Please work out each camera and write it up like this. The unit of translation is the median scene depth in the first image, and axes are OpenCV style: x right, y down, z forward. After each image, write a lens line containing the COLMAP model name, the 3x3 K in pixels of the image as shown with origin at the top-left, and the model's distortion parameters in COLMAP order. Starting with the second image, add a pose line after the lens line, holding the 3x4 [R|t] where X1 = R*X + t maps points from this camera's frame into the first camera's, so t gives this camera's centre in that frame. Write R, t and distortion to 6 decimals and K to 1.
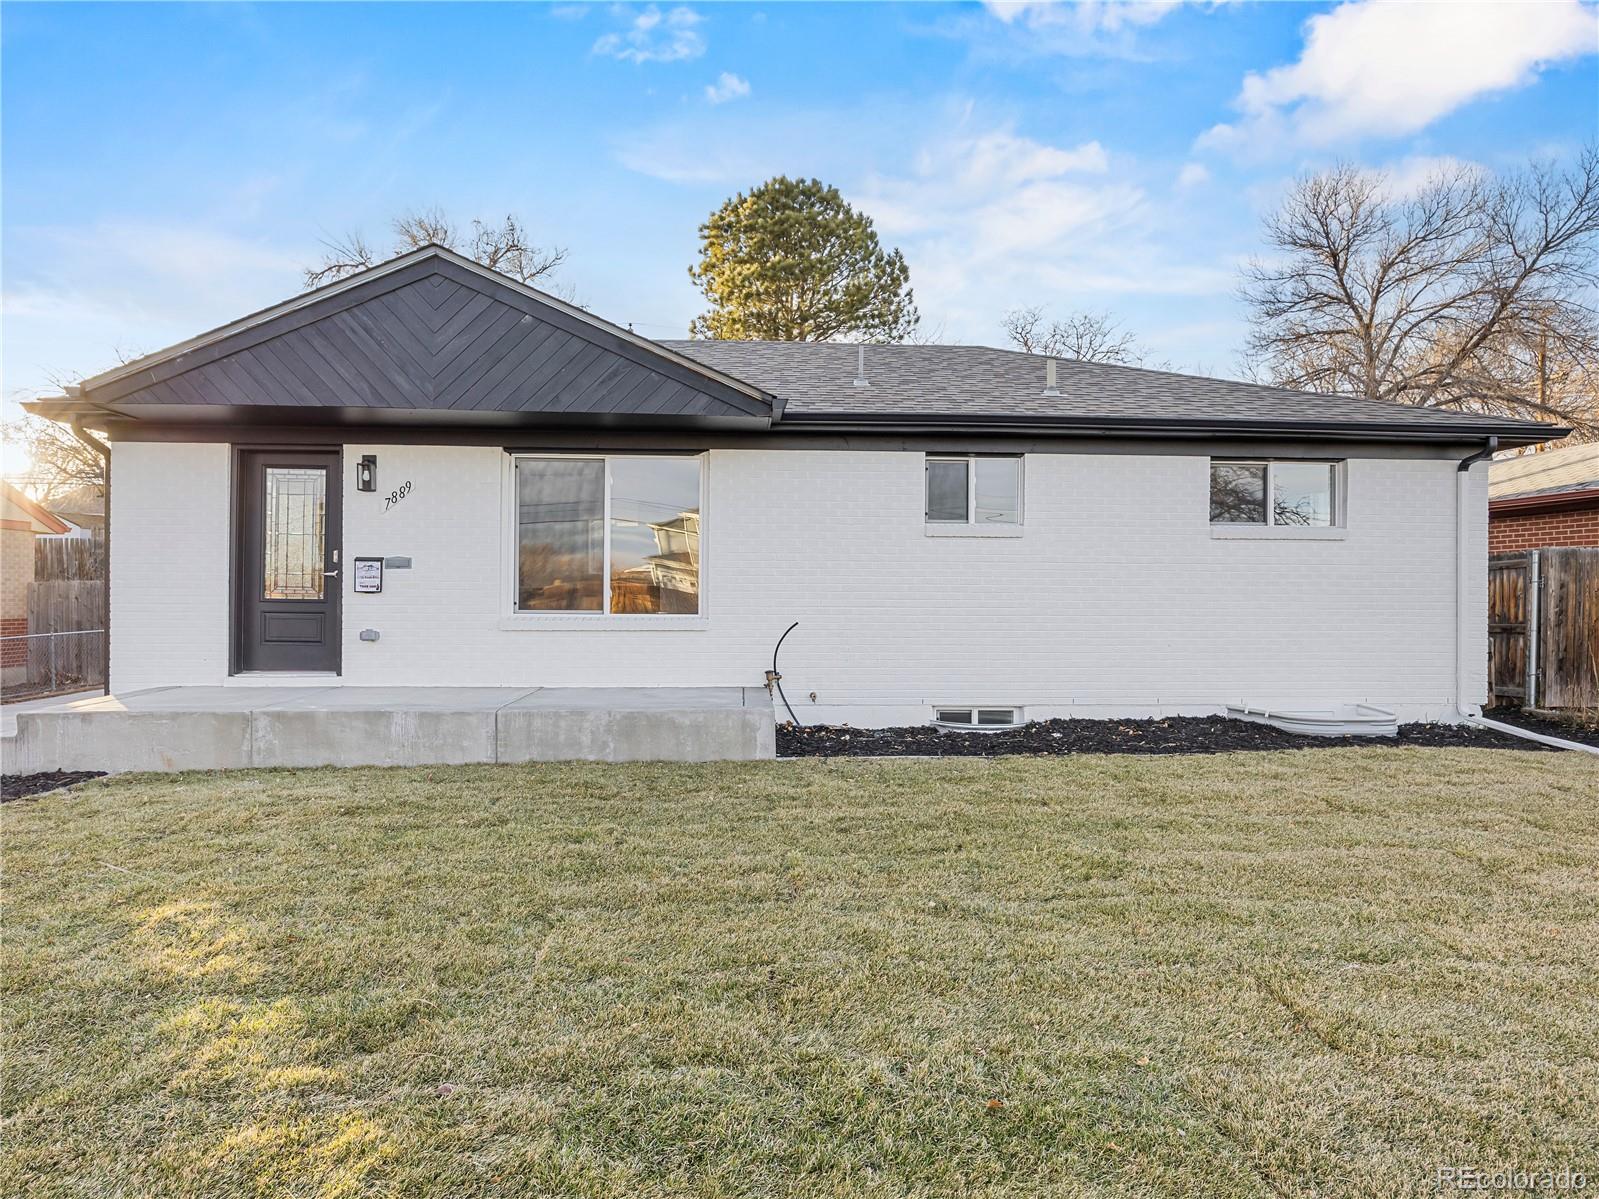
lens RADIAL K [[955.2, 0, 853.0], [0, 955.2, 592.3], [0, 0, 1]] dist [-0.004259, -0.002603]
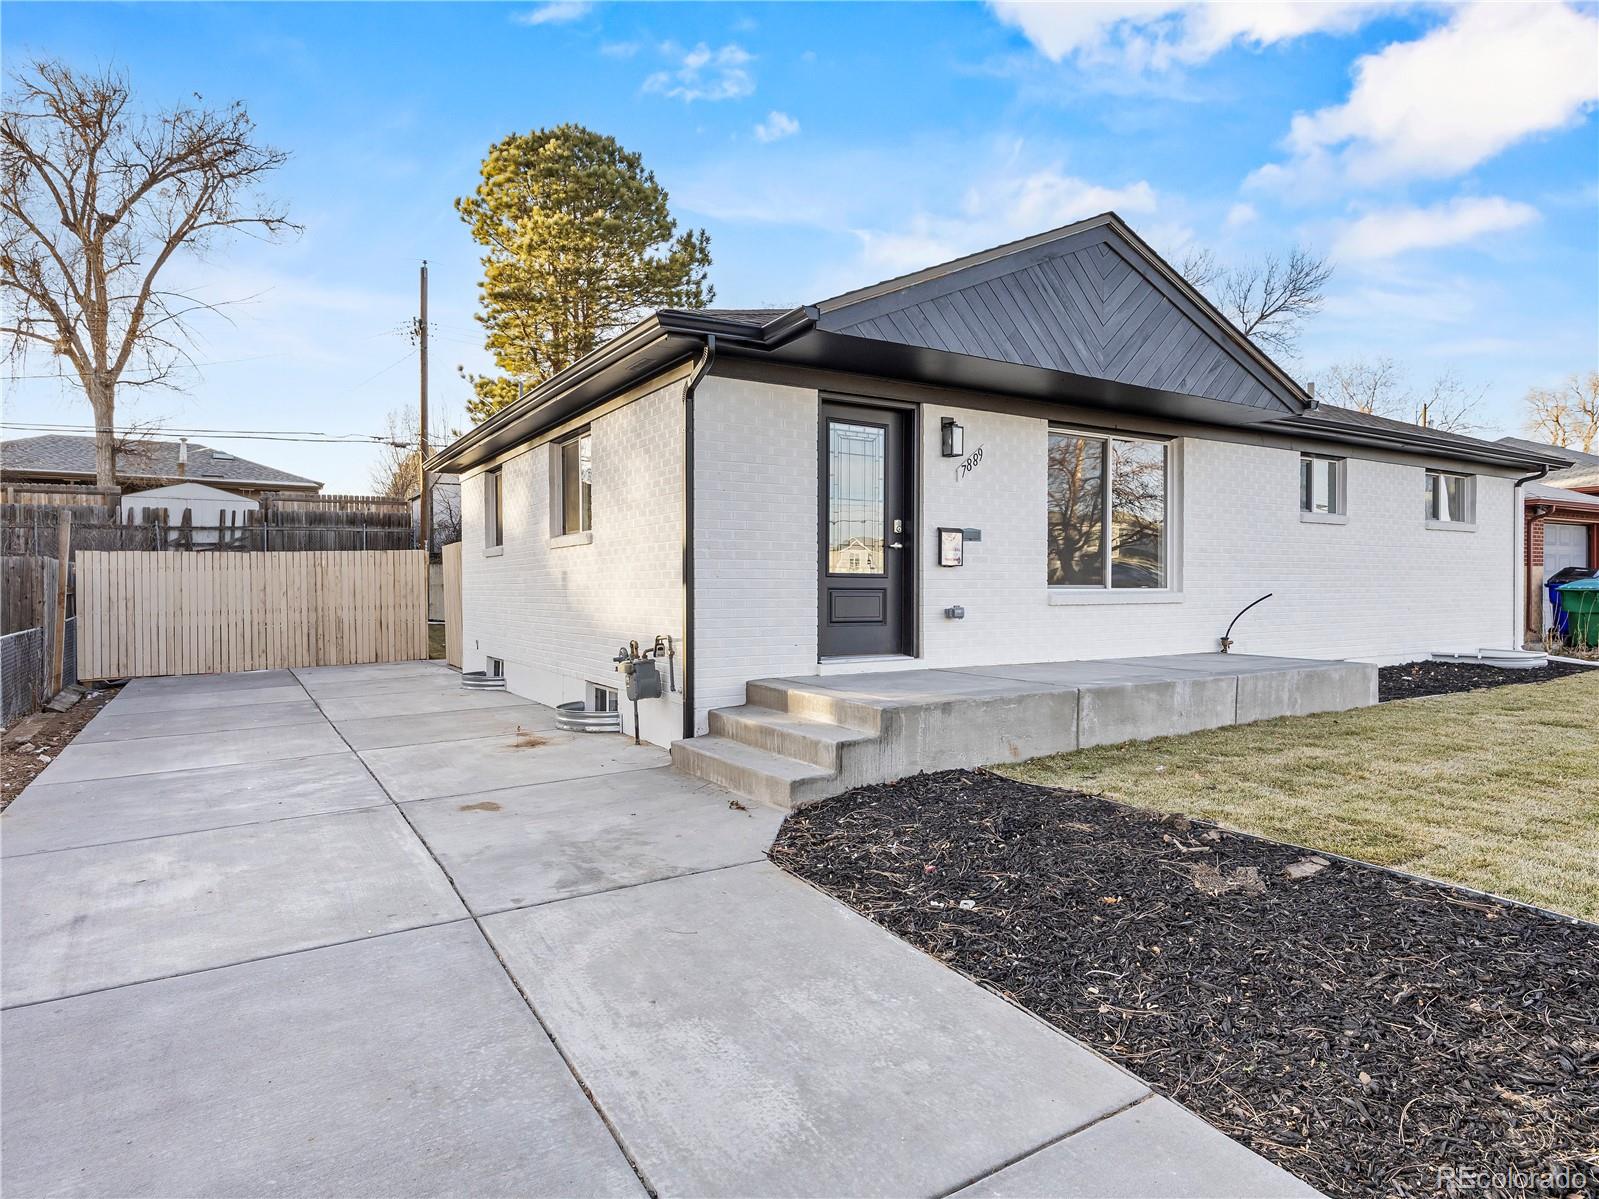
lens RADIAL K [[955.2, 0, 853.0], [0, 955.2, 592.3], [0, 0, 1]] dist [-0.004259, -0.002603]
pose [[0.871336, -0.008736, 0.490608, -1.039617], [0.003391, 0.999925, 0.011783, 0.014390], [-0.490674, -0.008603, 0.871301, 0.236654]]
